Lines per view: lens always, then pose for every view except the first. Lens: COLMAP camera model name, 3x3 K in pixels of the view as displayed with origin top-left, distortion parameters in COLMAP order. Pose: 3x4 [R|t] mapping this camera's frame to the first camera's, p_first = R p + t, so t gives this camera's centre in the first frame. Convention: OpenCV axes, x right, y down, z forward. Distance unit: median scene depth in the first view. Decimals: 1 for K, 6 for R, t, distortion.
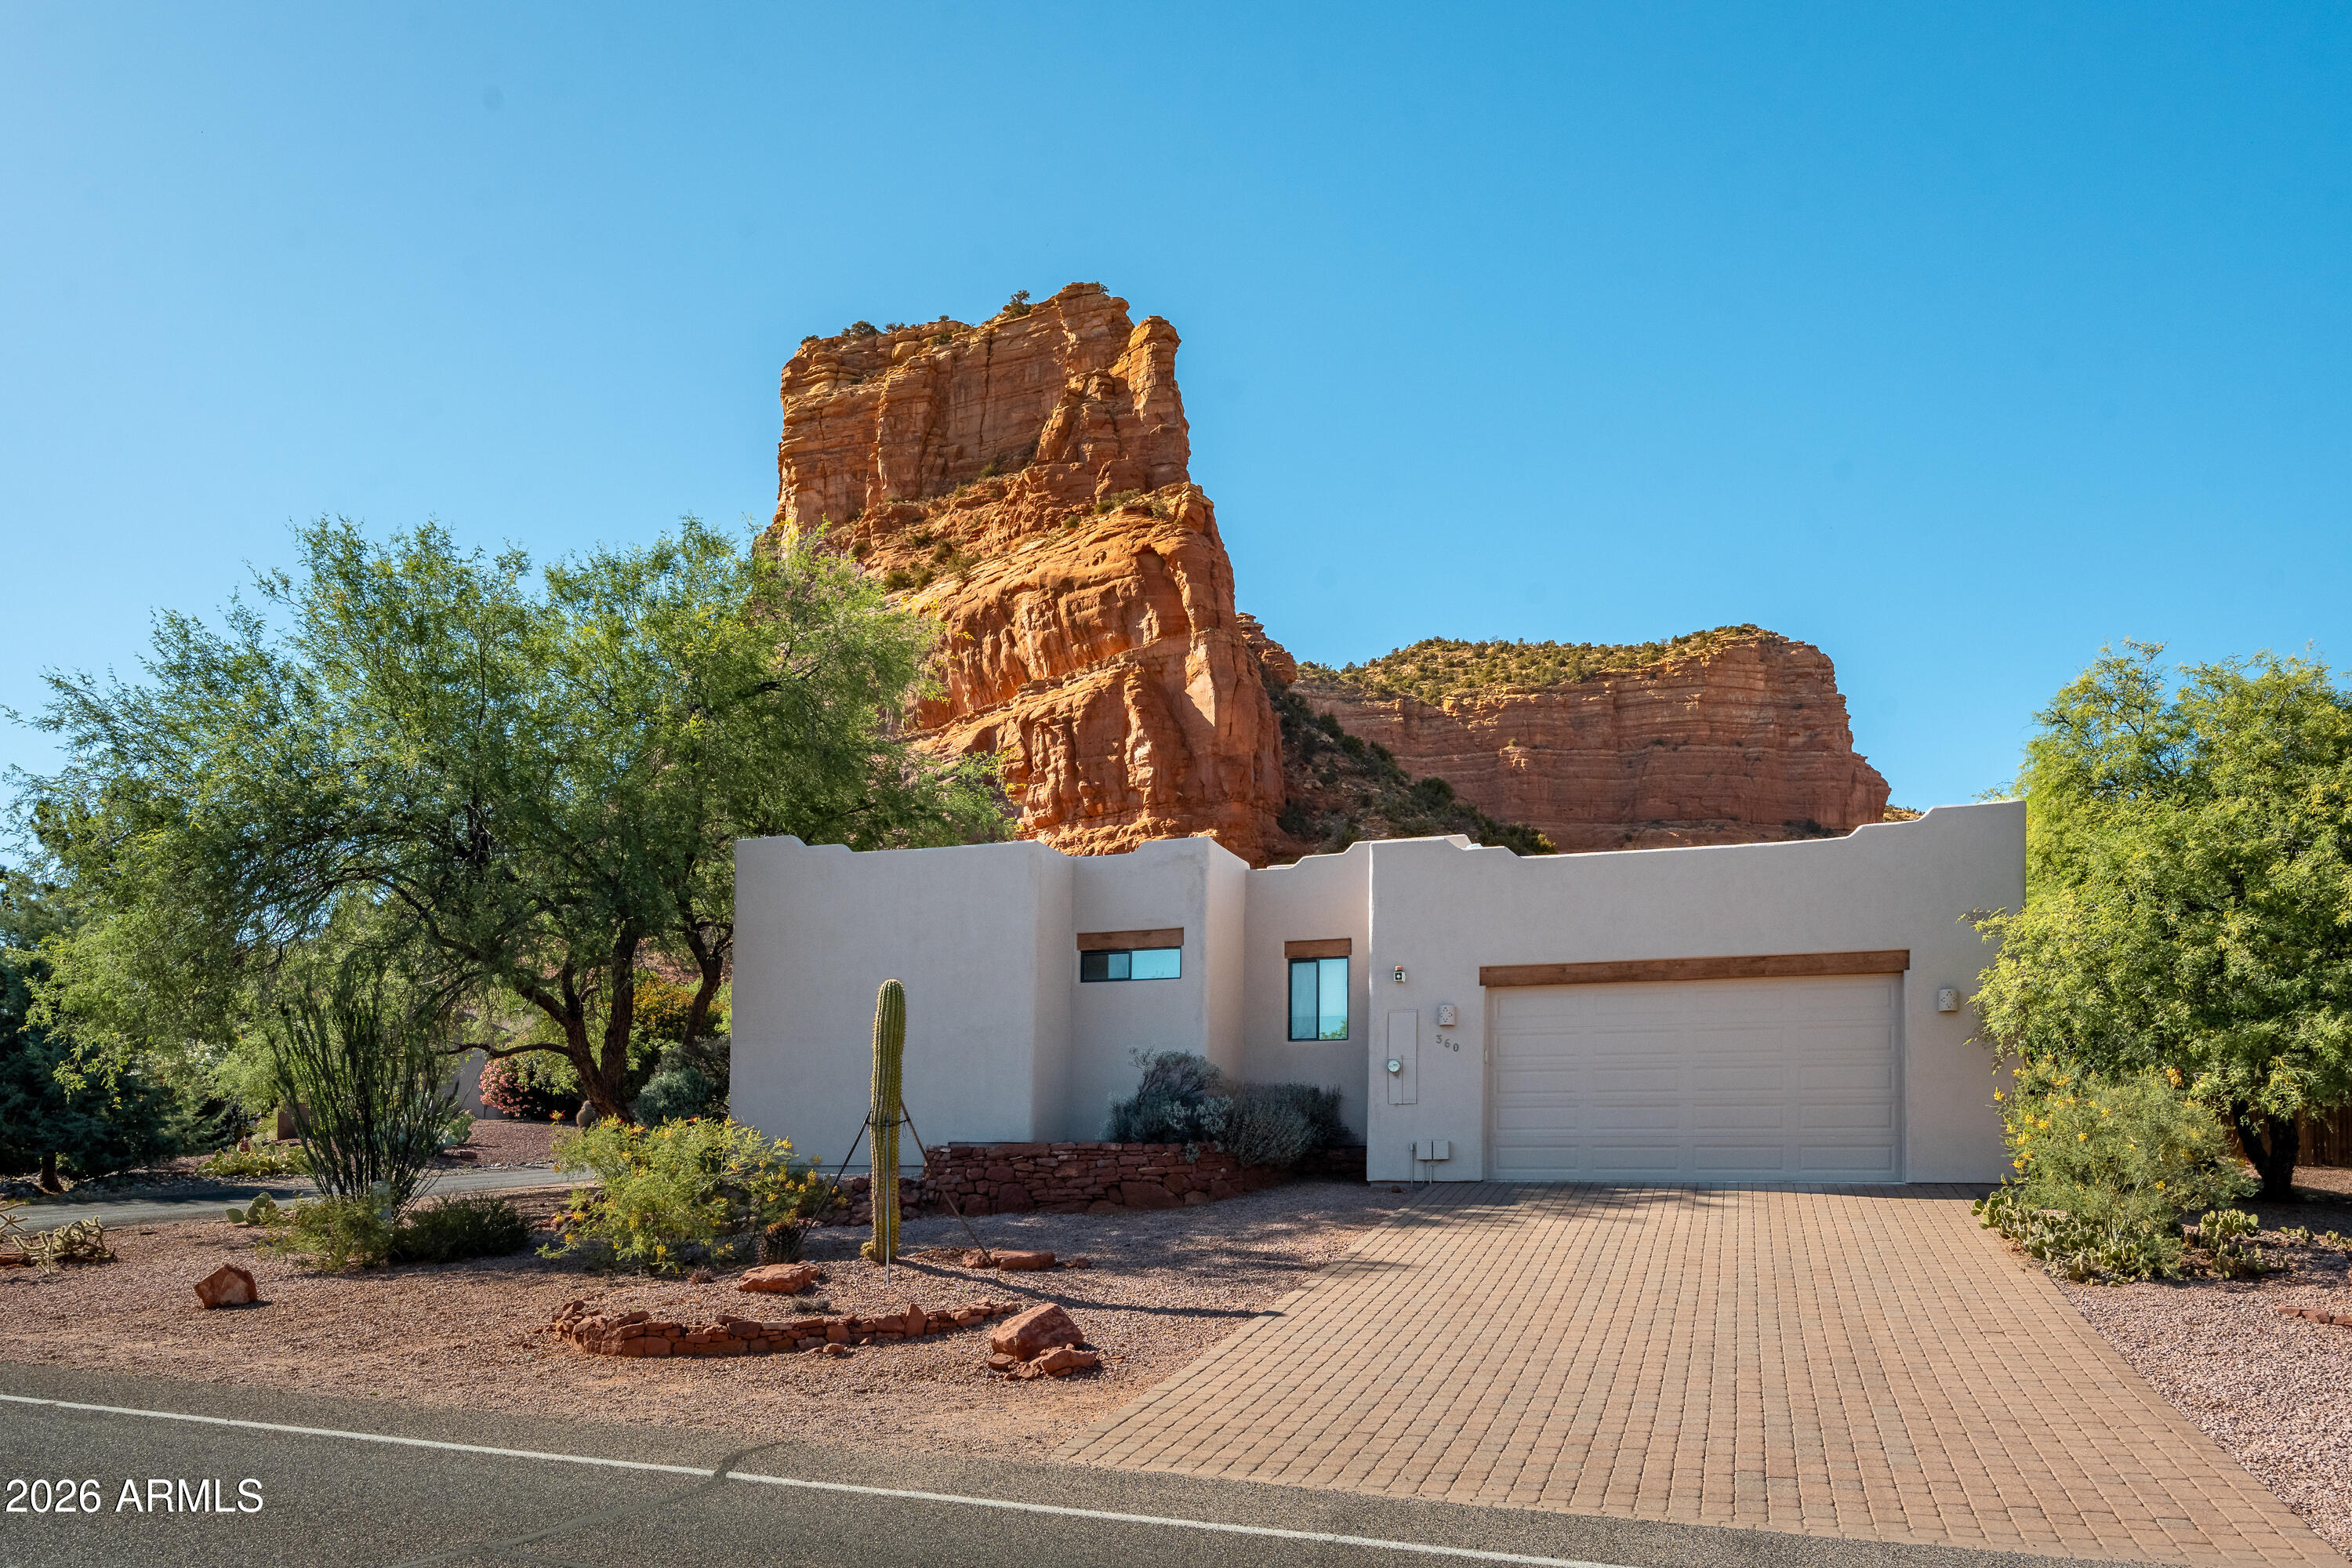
lens RADIAL K [[1669.6, 0, 1165.2], [0, 1669.6, 1074.3], [0, 0, 1]] dist [0.032633, 0.000271]
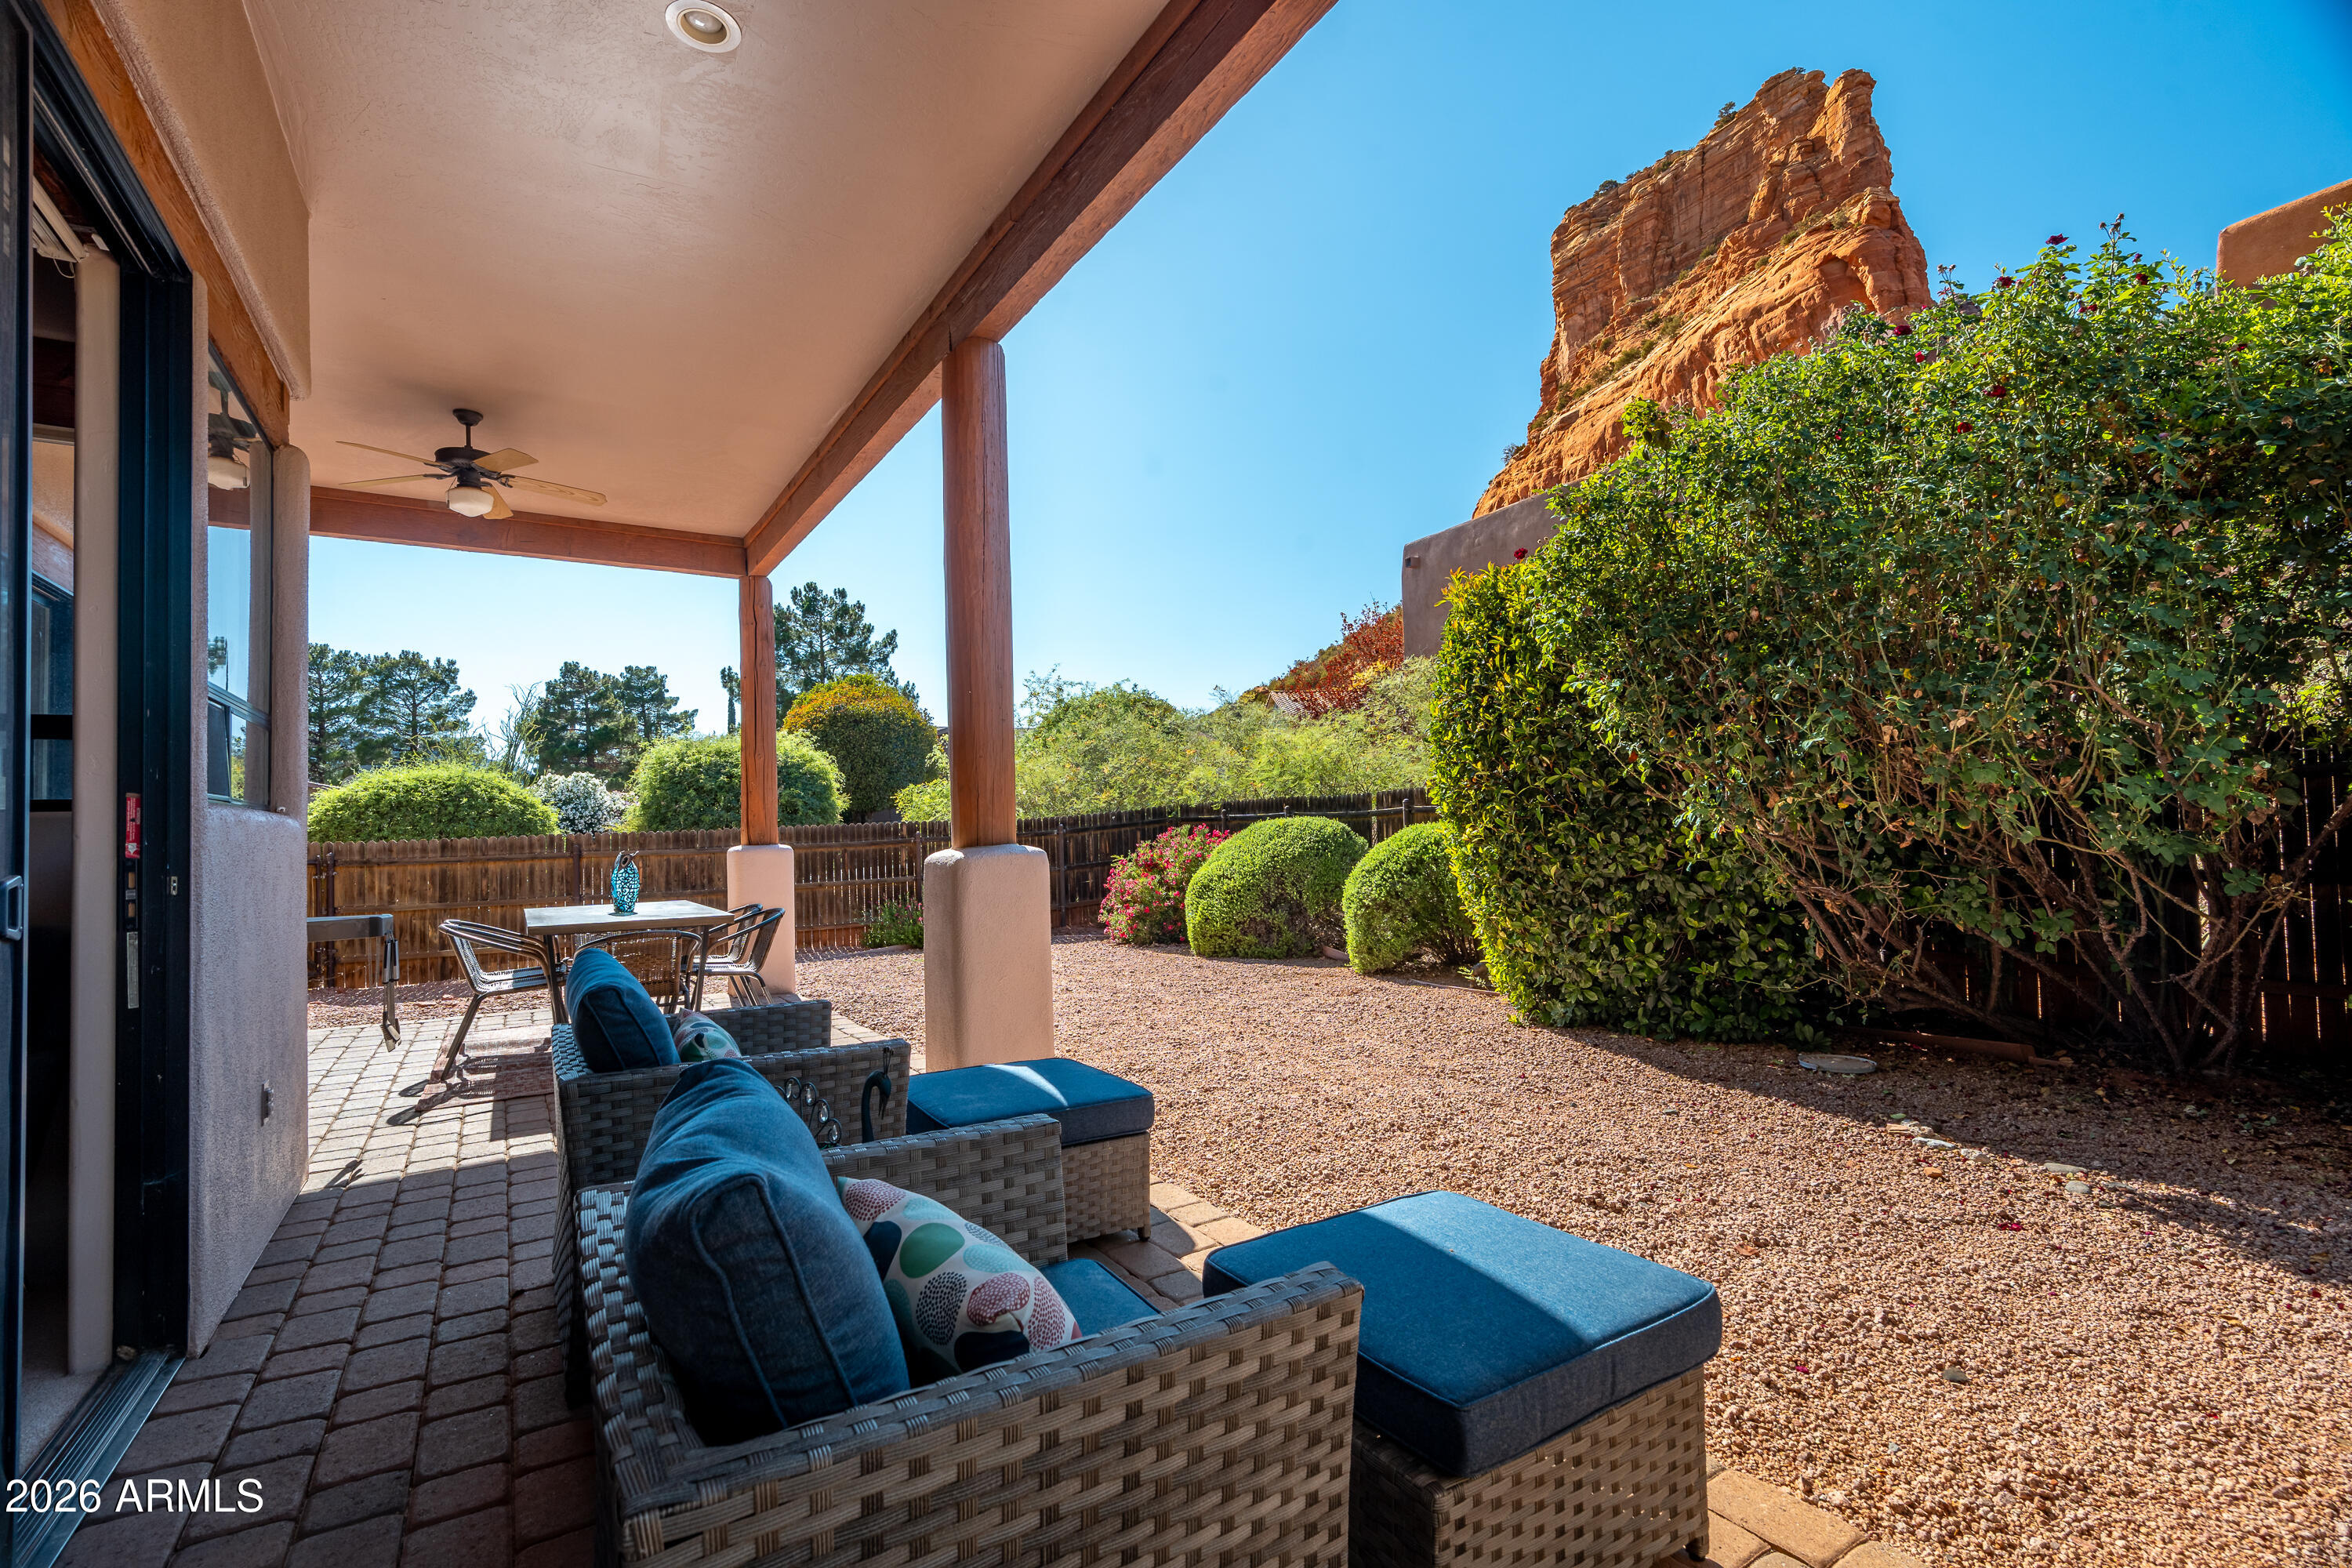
lens RADIAL K [[1059.2, 0, 1183.4], [0, 1059.2, 784.0], [0, 0, 1]] dist [-0.016175, 0.009101]
pose [[0.796866, -0.054803, -0.601666, 0.046812], [0.077120, 0.996957, 0.011331, 0.002508], [0.599214, -0.055430, 0.798667, 0.130204]]
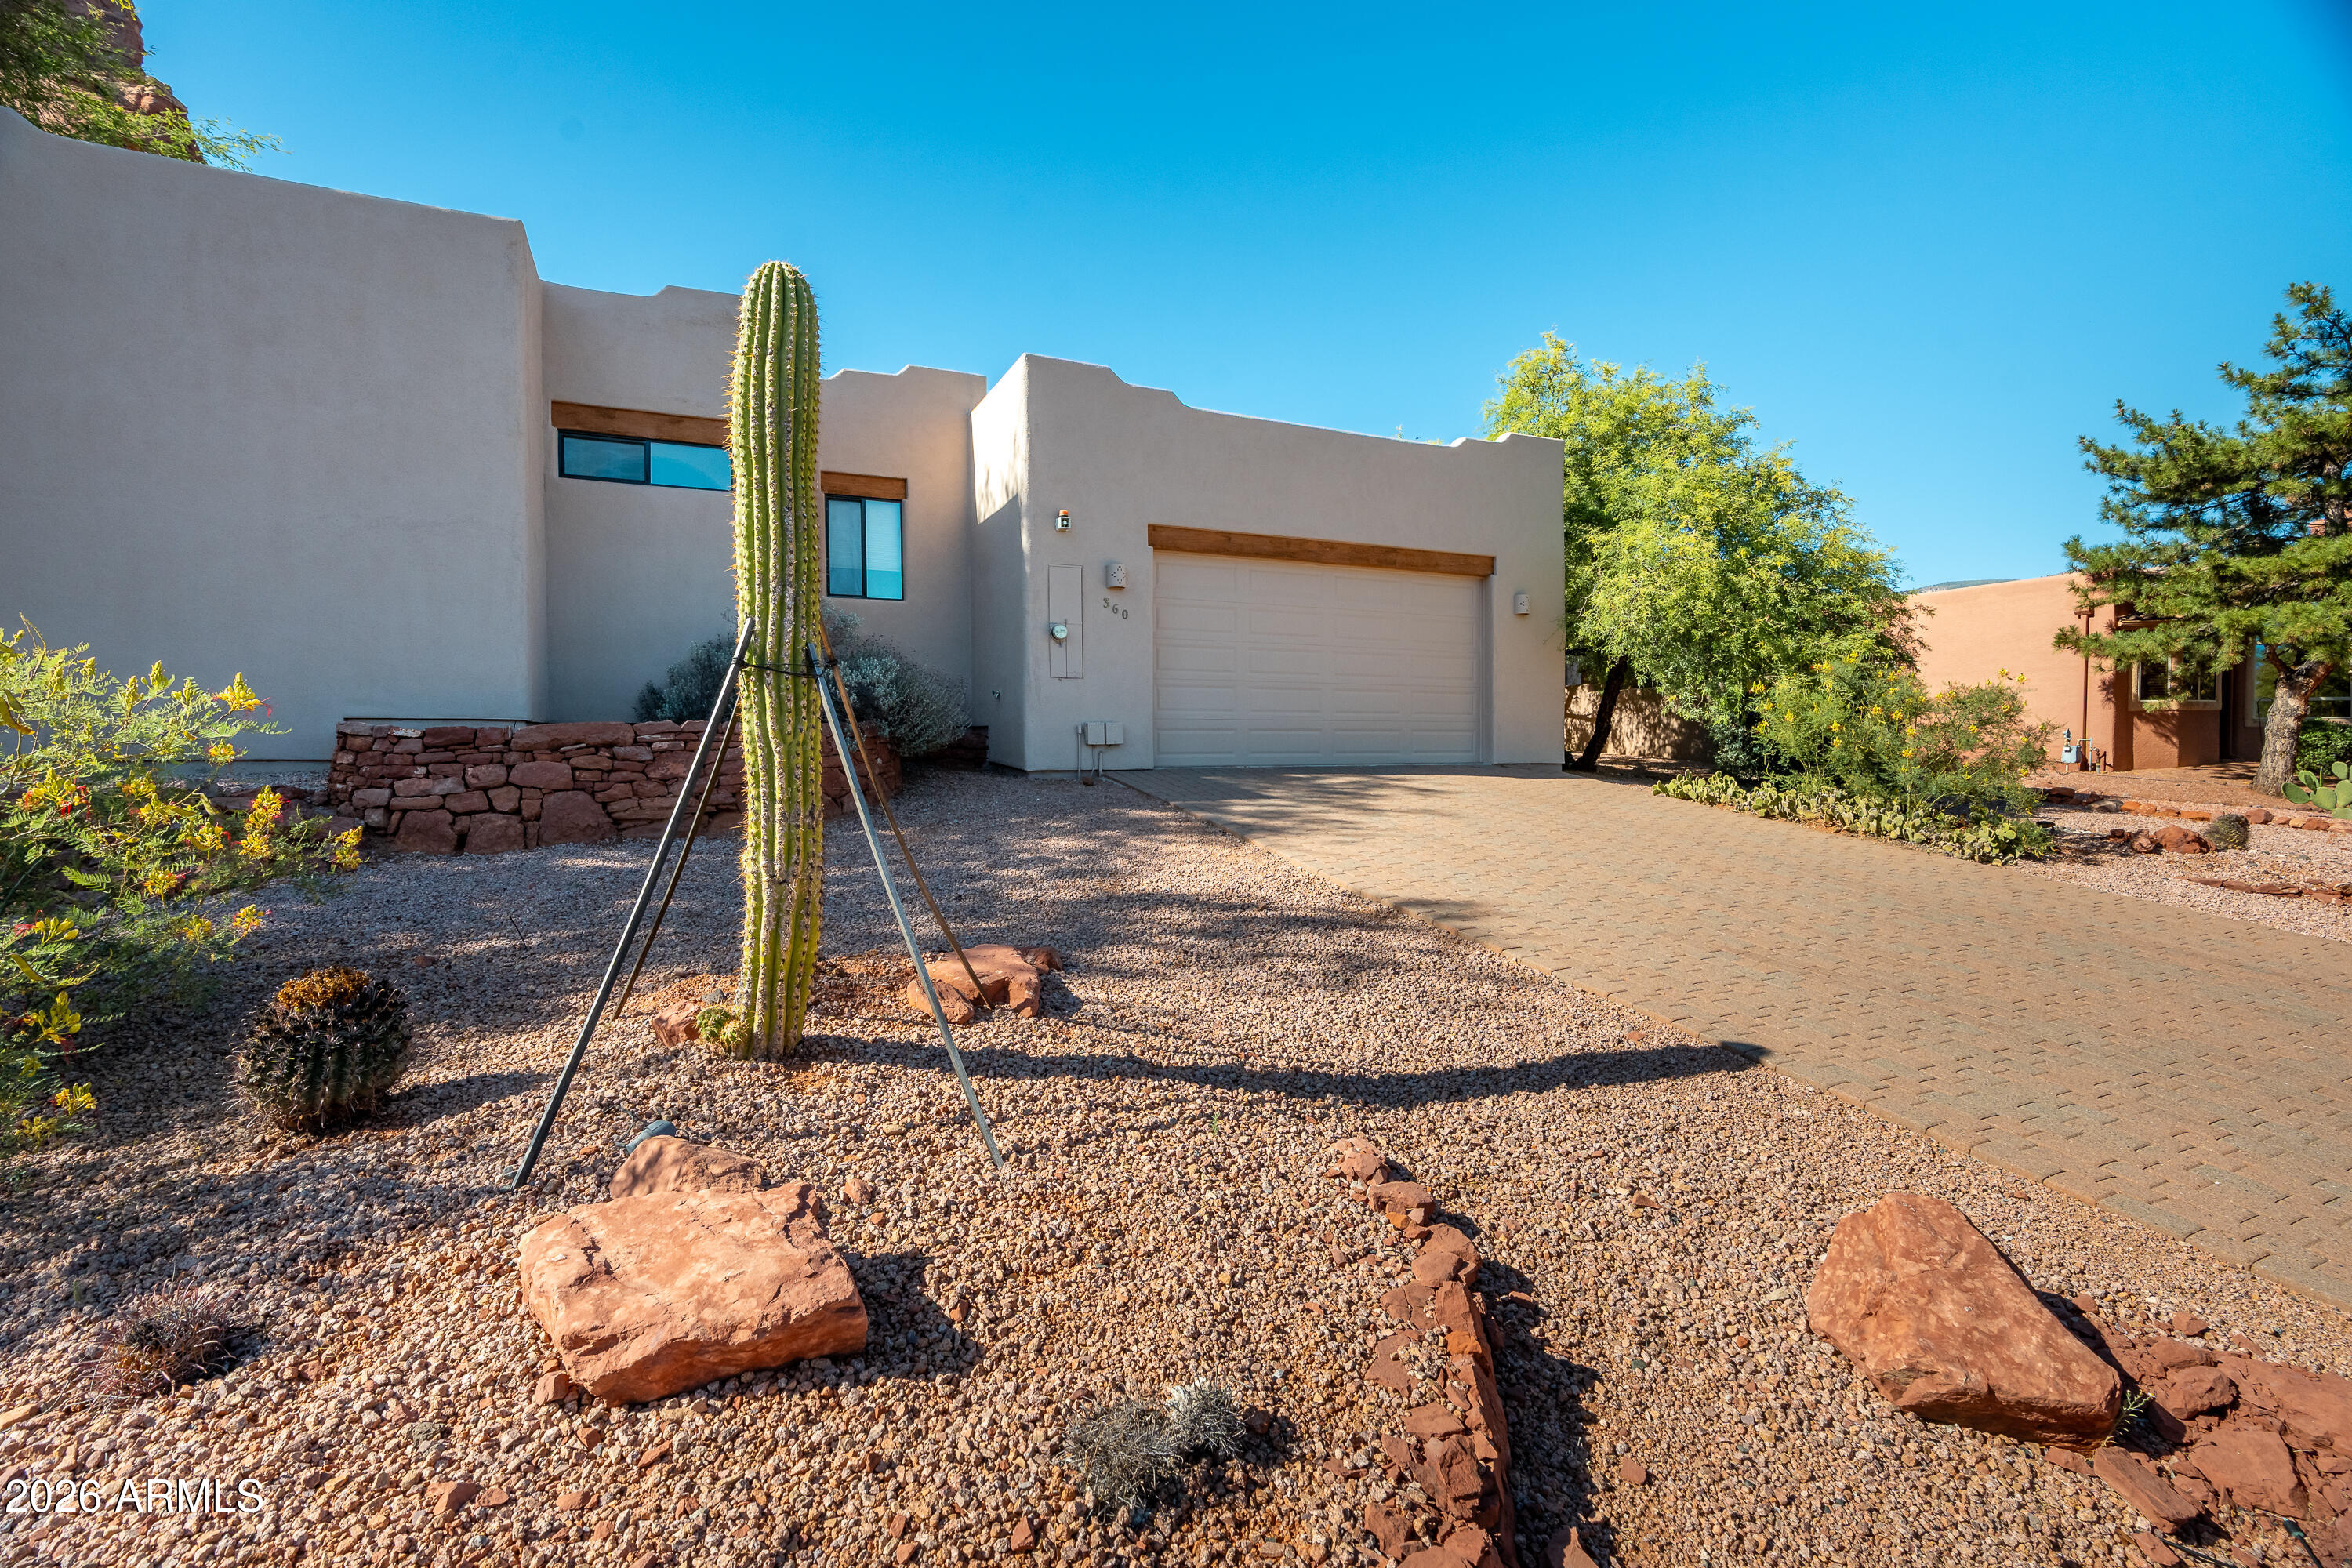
lens RADIAL K [[1059.2, 0, 1183.4], [0, 1059.2, 784.0], [0, 0, 1]] dist [-0.016175, 0.009101]
pose [[0.704483, -0.034389, 0.708887, -0.014196], [-0.040146, 0.995295, 0.088181, 0.001585], [-0.708584, -0.090581, 0.699788, 0.042344]]
